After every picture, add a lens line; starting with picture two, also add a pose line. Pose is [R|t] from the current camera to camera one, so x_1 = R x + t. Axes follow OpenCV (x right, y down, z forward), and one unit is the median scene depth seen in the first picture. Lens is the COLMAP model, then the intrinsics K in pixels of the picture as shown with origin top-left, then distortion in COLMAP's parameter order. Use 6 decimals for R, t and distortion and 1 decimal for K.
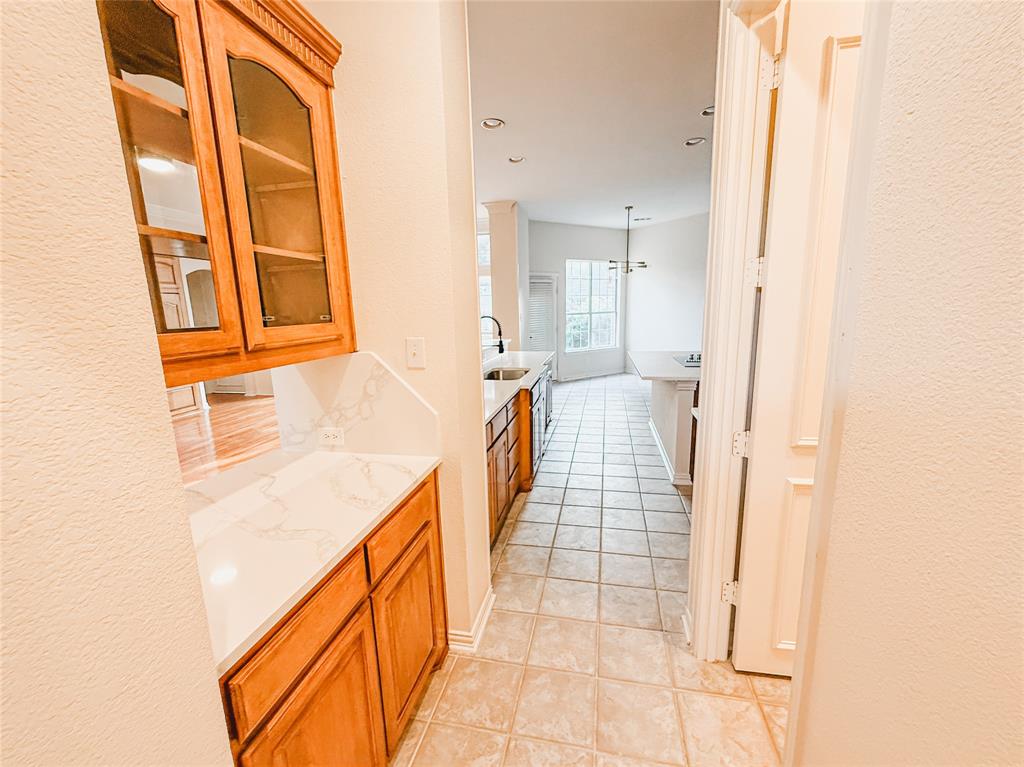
lens RADIAL K [[410.0, 0, 514.9], [0, 410.0, 381.5], [0, 0, 1]] dist [0.000685, 0.000150]
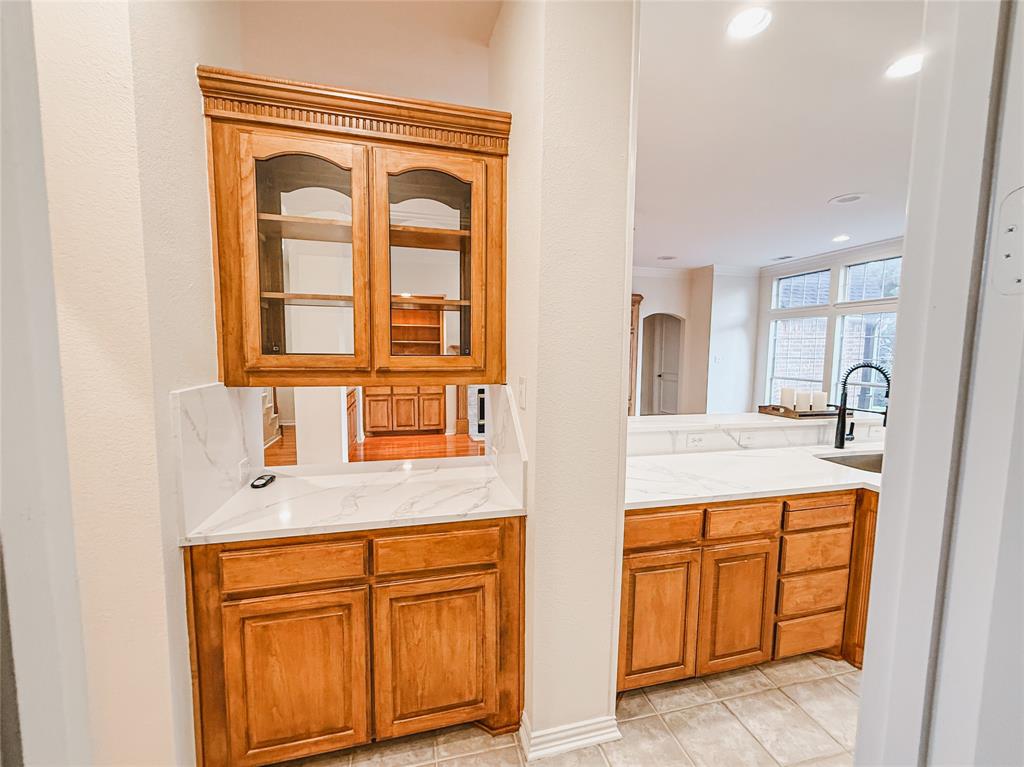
lens RADIAL K [[410.0, 0, 509.3], [0, 410.0, 384.1], [0, 0, 1]] dist [0.000685, 0.000150]
pose [[0.455440, 0.109807, -0.883468, 0.673020], [-0.184683, 0.982430, 0.026900, -0.122570], [0.870900, 0.150910, 0.467718, 0.587788]]
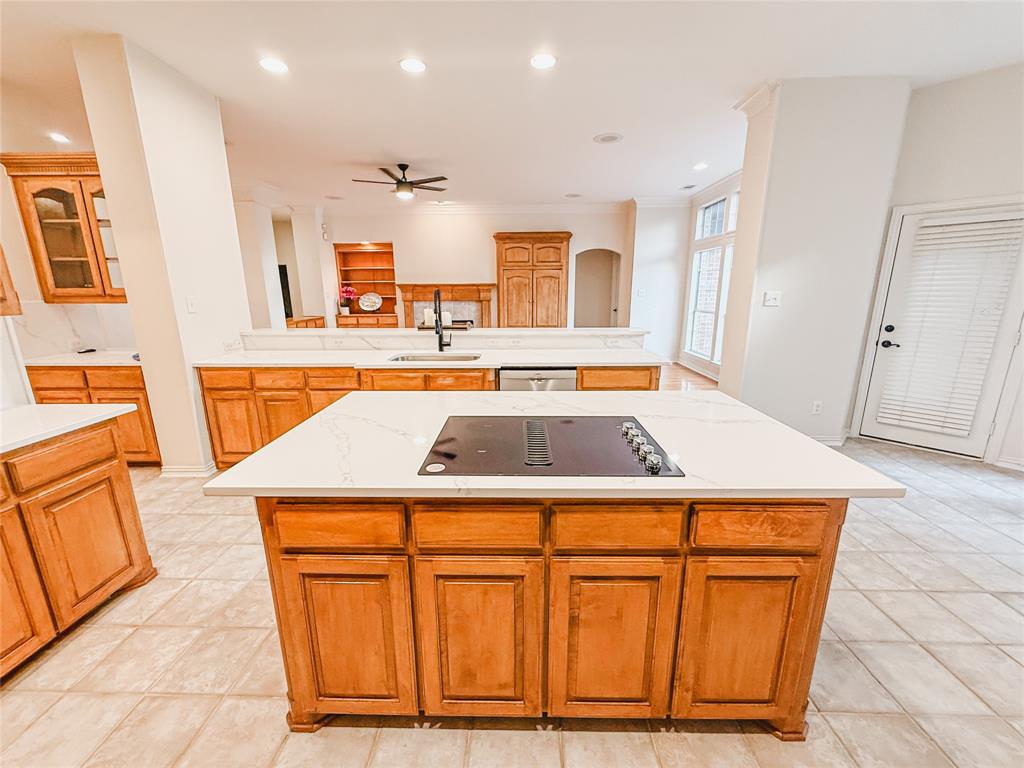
lens RADIAL K [[410.0, 0, 518.3], [0, 410.0, 383.1], [0, 0, 1]] dist [0.000685, 0.000150]
pose [[0.208196, 0.247121, -0.946354, 2.256143], [-0.177835, 0.960993, 0.211820, -0.482238], [0.961784, 0.124195, 0.244021, 2.492150]]
